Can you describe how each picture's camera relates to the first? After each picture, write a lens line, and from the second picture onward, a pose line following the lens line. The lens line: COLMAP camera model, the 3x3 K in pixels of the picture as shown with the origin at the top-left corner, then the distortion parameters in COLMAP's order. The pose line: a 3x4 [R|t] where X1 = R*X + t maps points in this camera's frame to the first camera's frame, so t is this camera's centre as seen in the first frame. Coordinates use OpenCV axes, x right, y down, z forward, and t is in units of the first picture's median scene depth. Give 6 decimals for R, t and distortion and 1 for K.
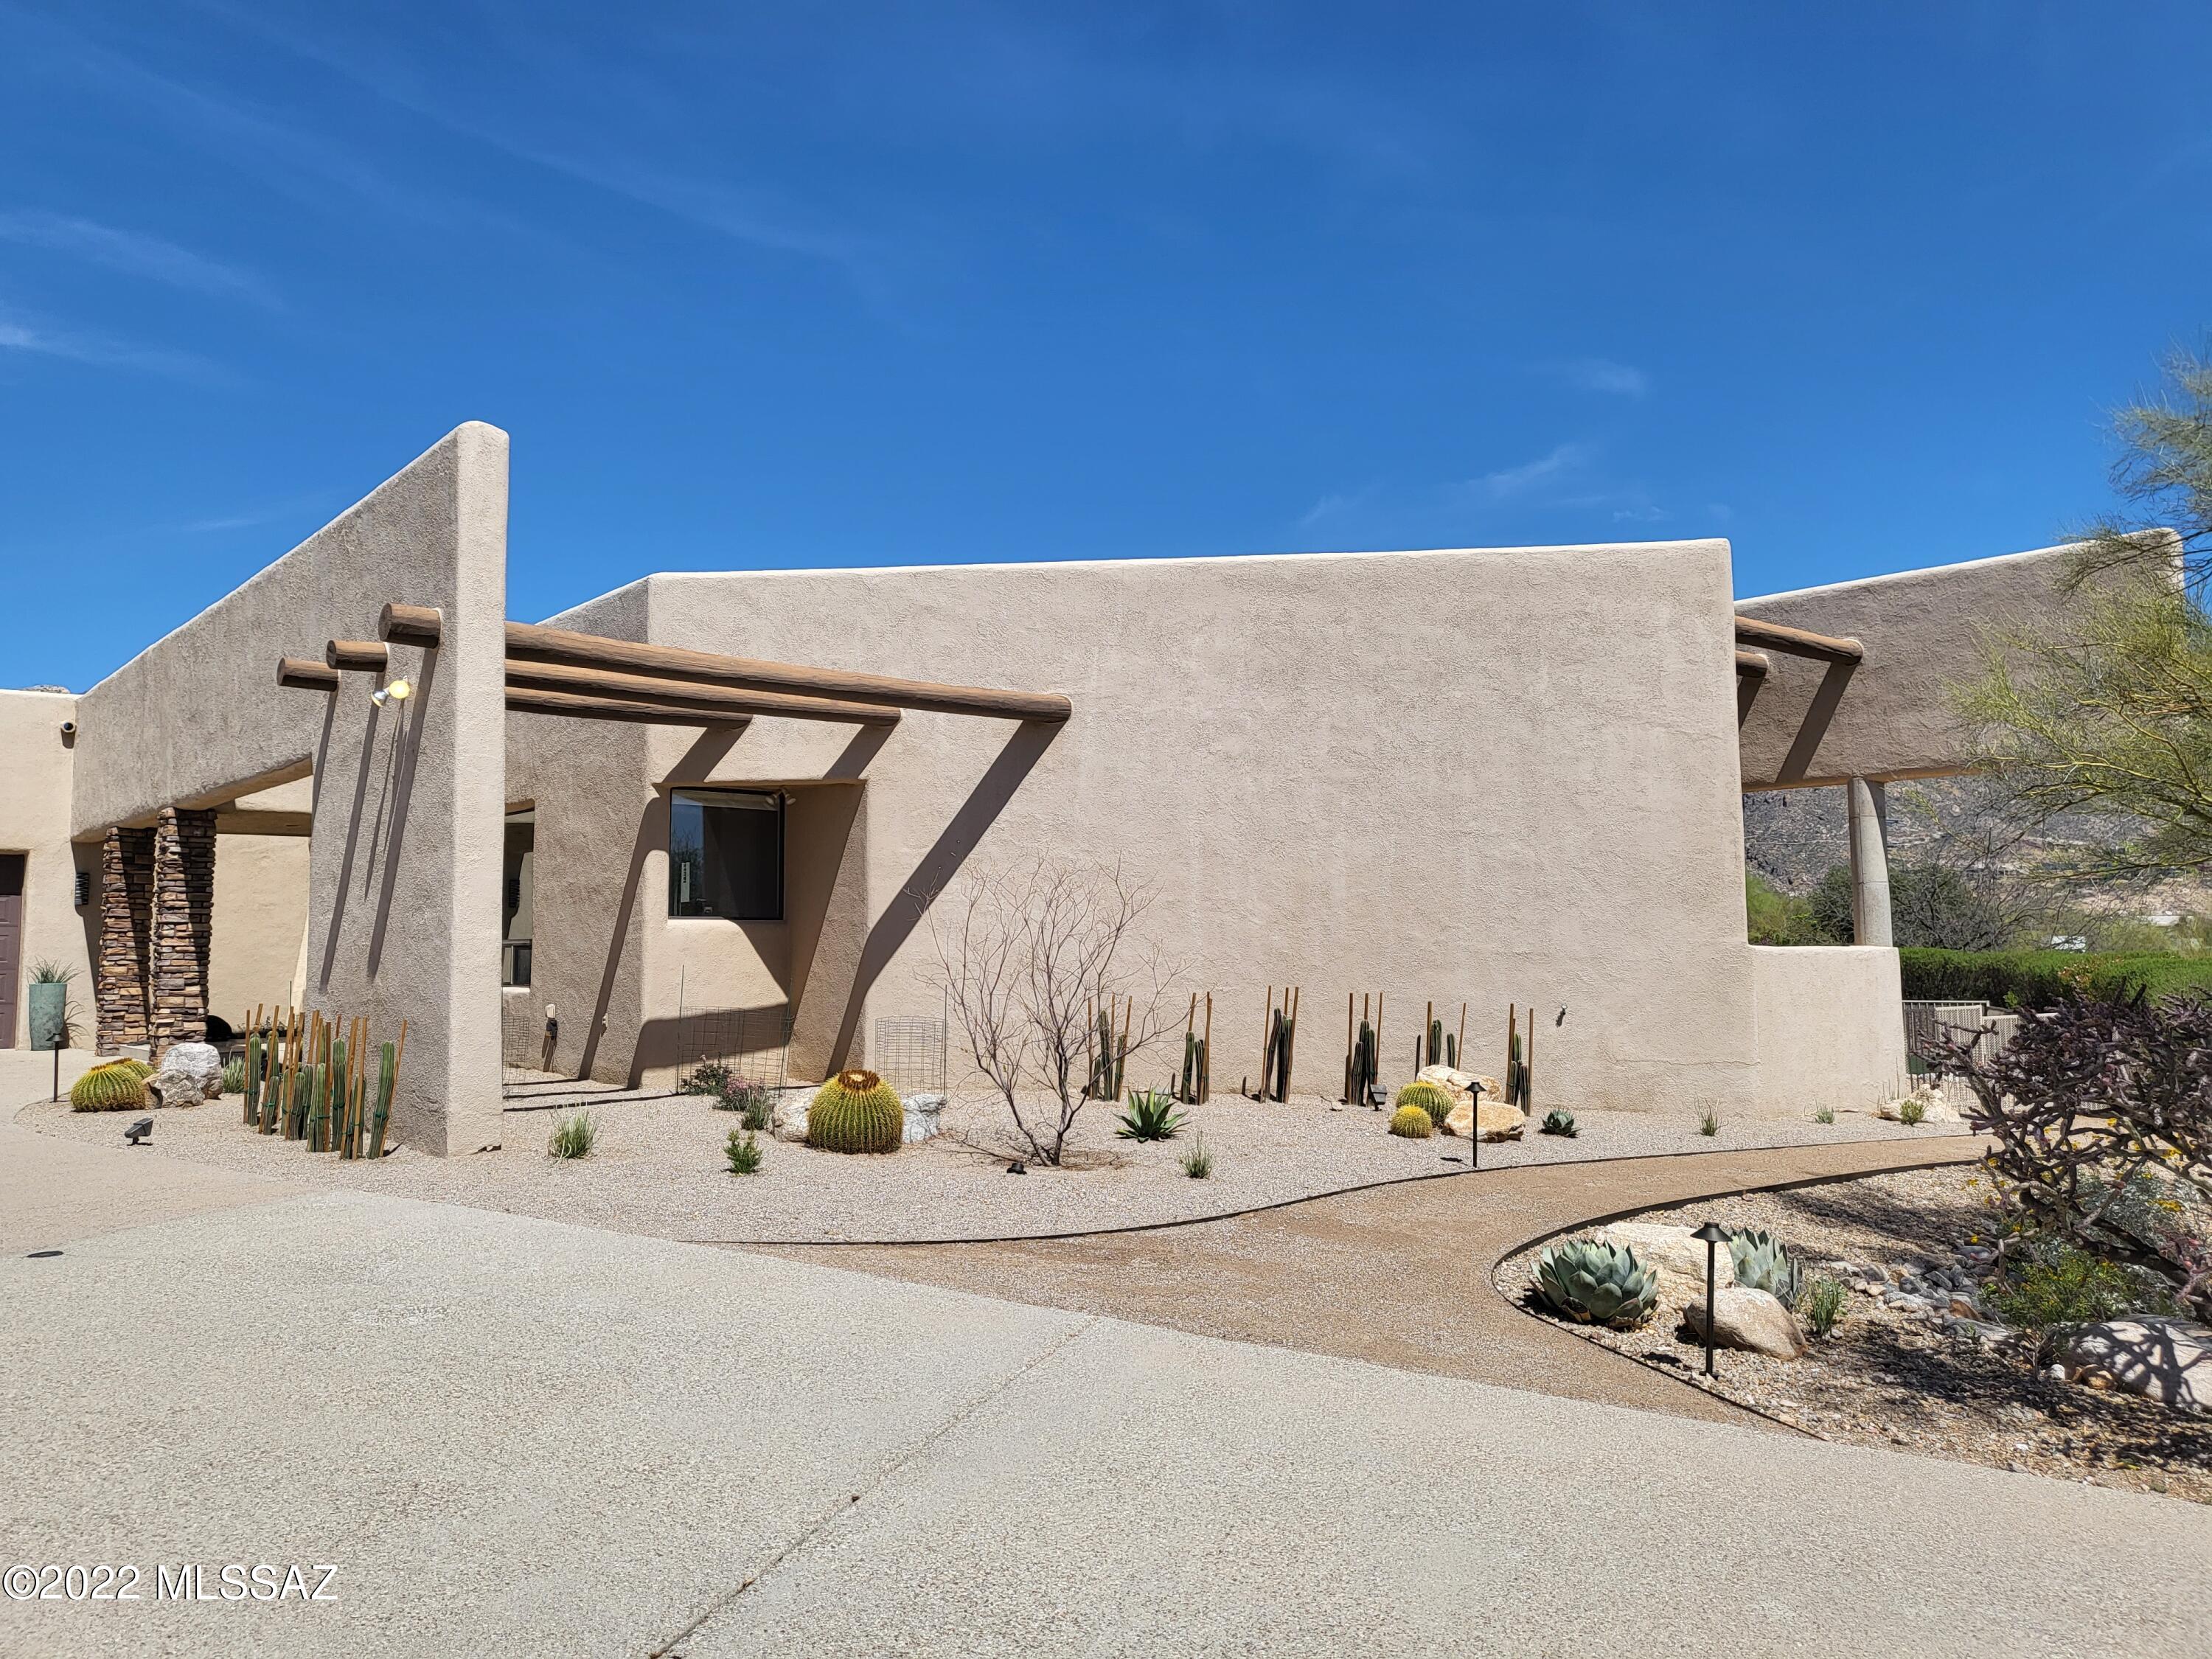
lens RADIAL K [[1712.0, 0, 1105.9], [0, 1712.0, 797.9], [0, 0, 1]] dist [-0.012248, 0.072883]
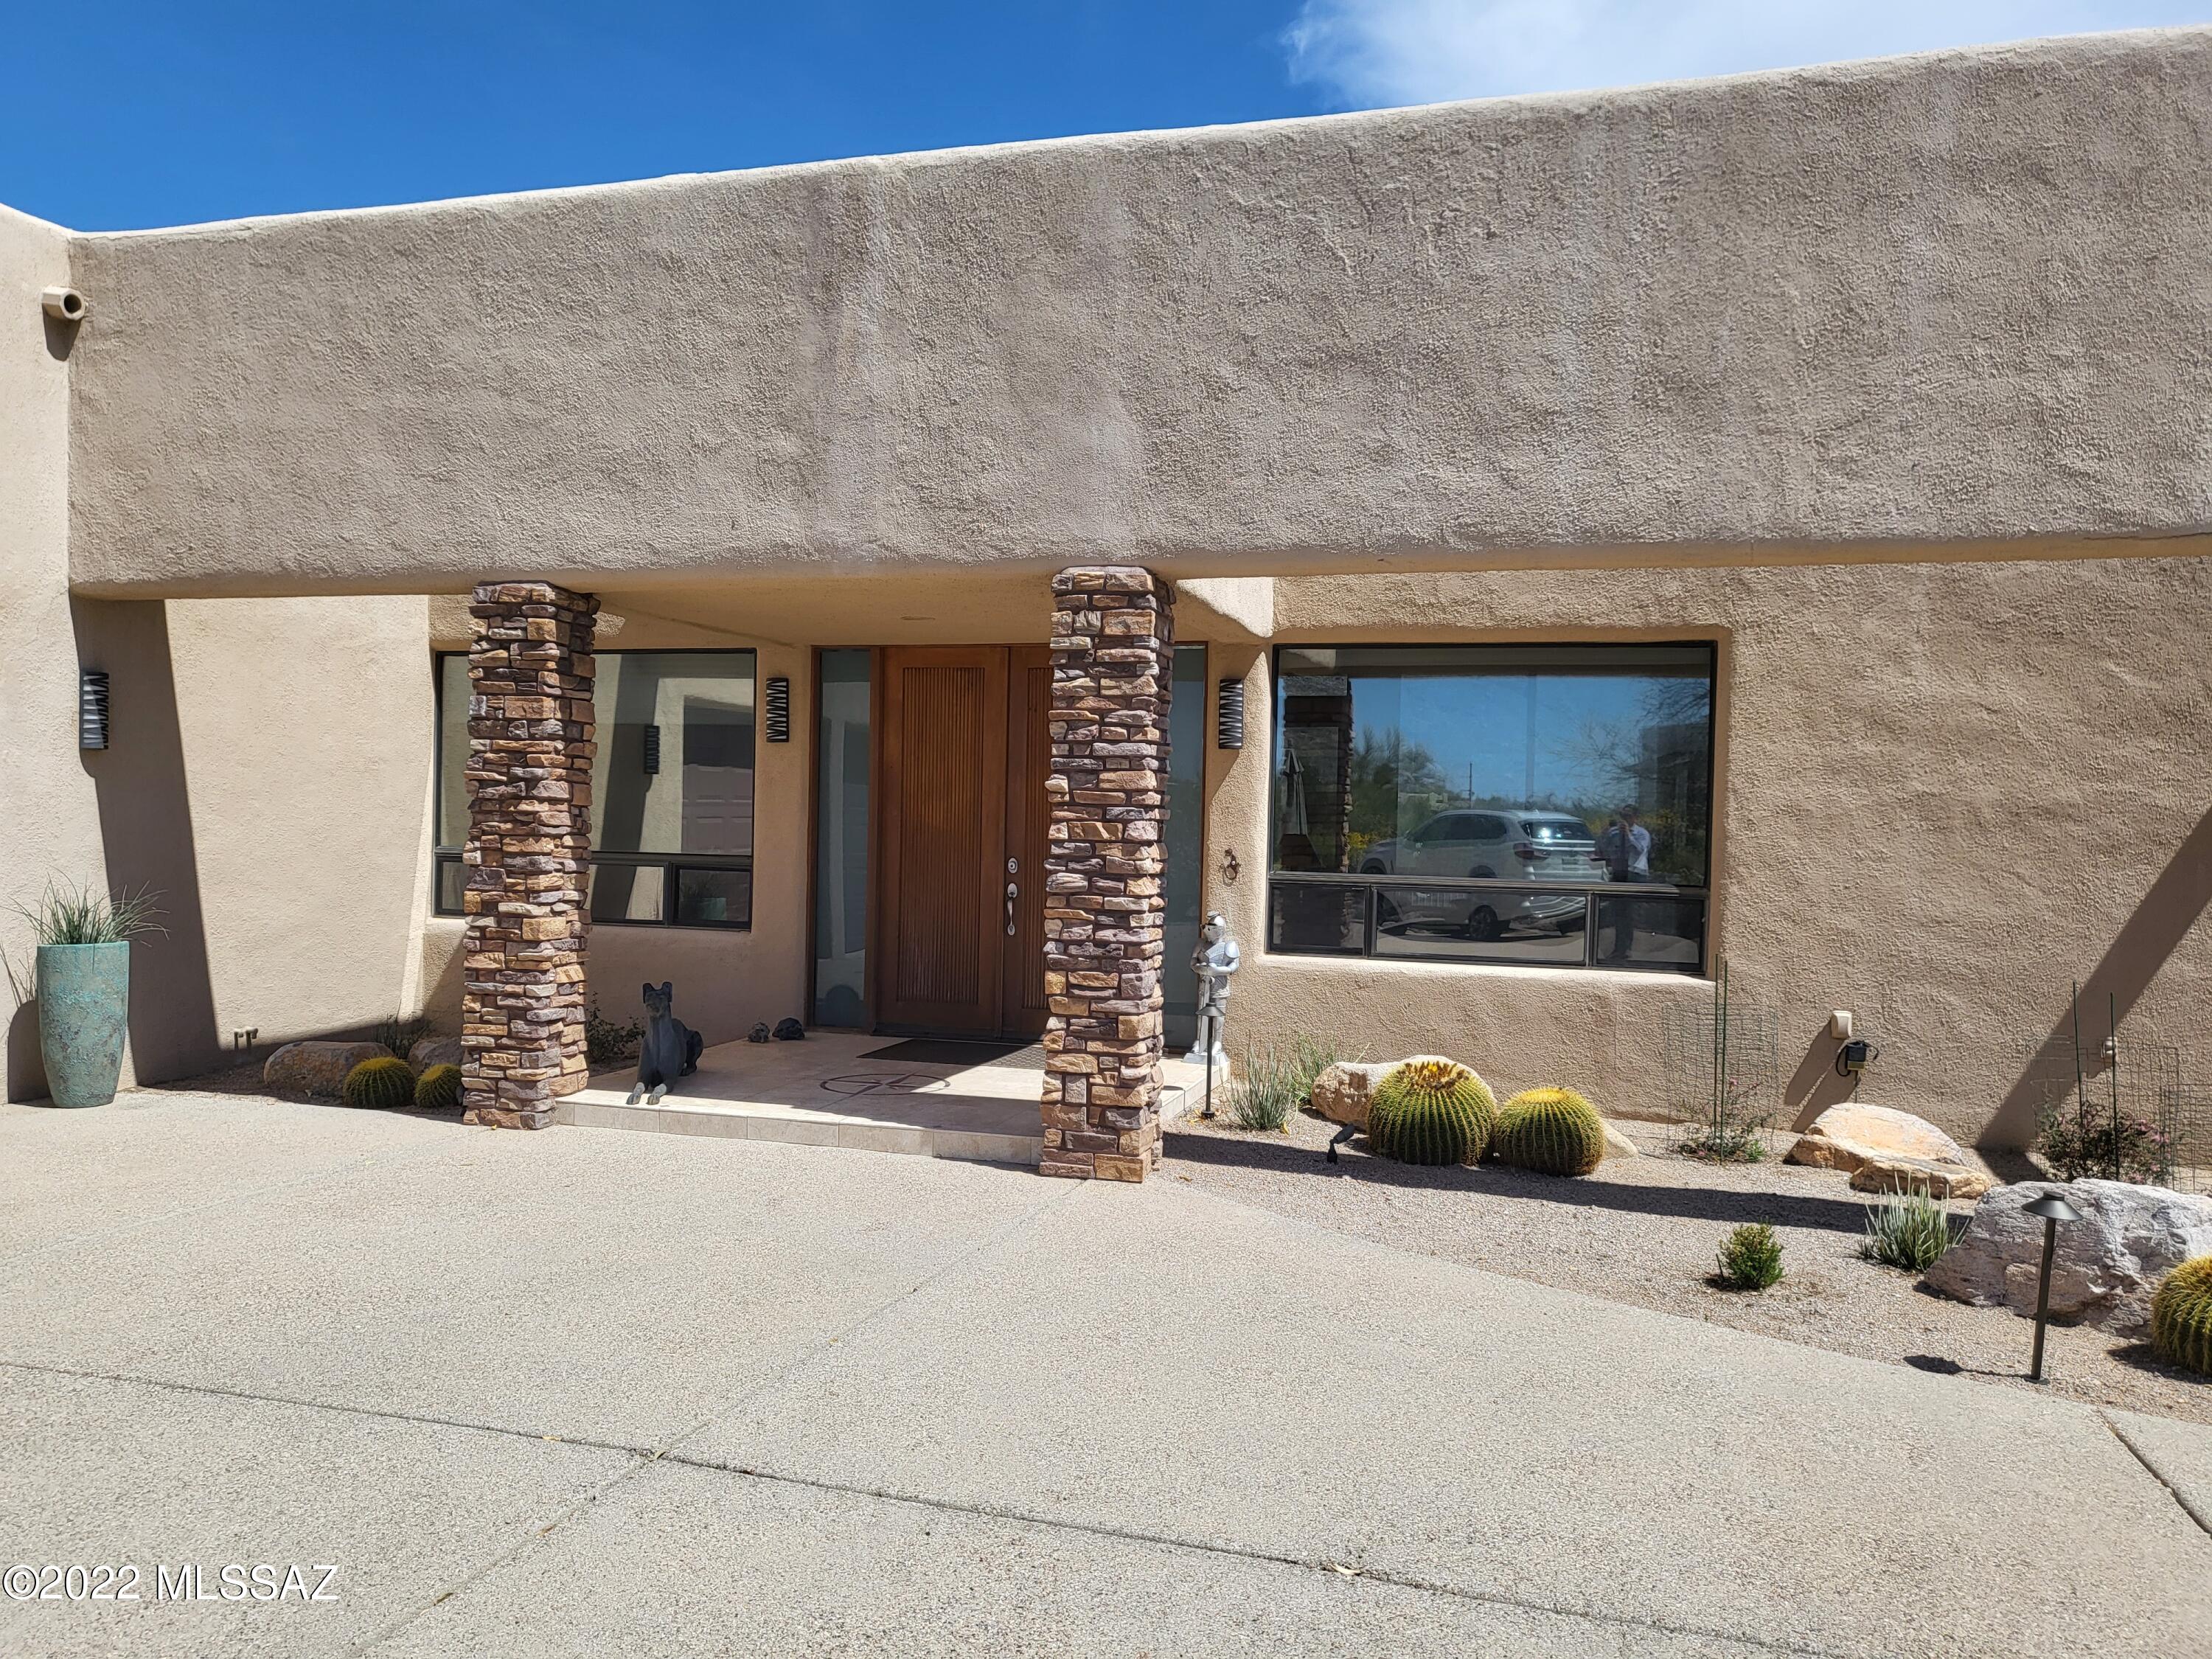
lens RADIAL K [[1712.0, 0, 1105.9], [0, 1712.0, 836.7], [0, 0, 1]] dist [-0.012248, 0.072883]
pose [[0.835718, 0.023174, 0.548670, -0.688631], [-0.079866, 0.993616, 0.079682, 0.034025], [-0.543320, -0.110411, 0.832233, 0.576950]]
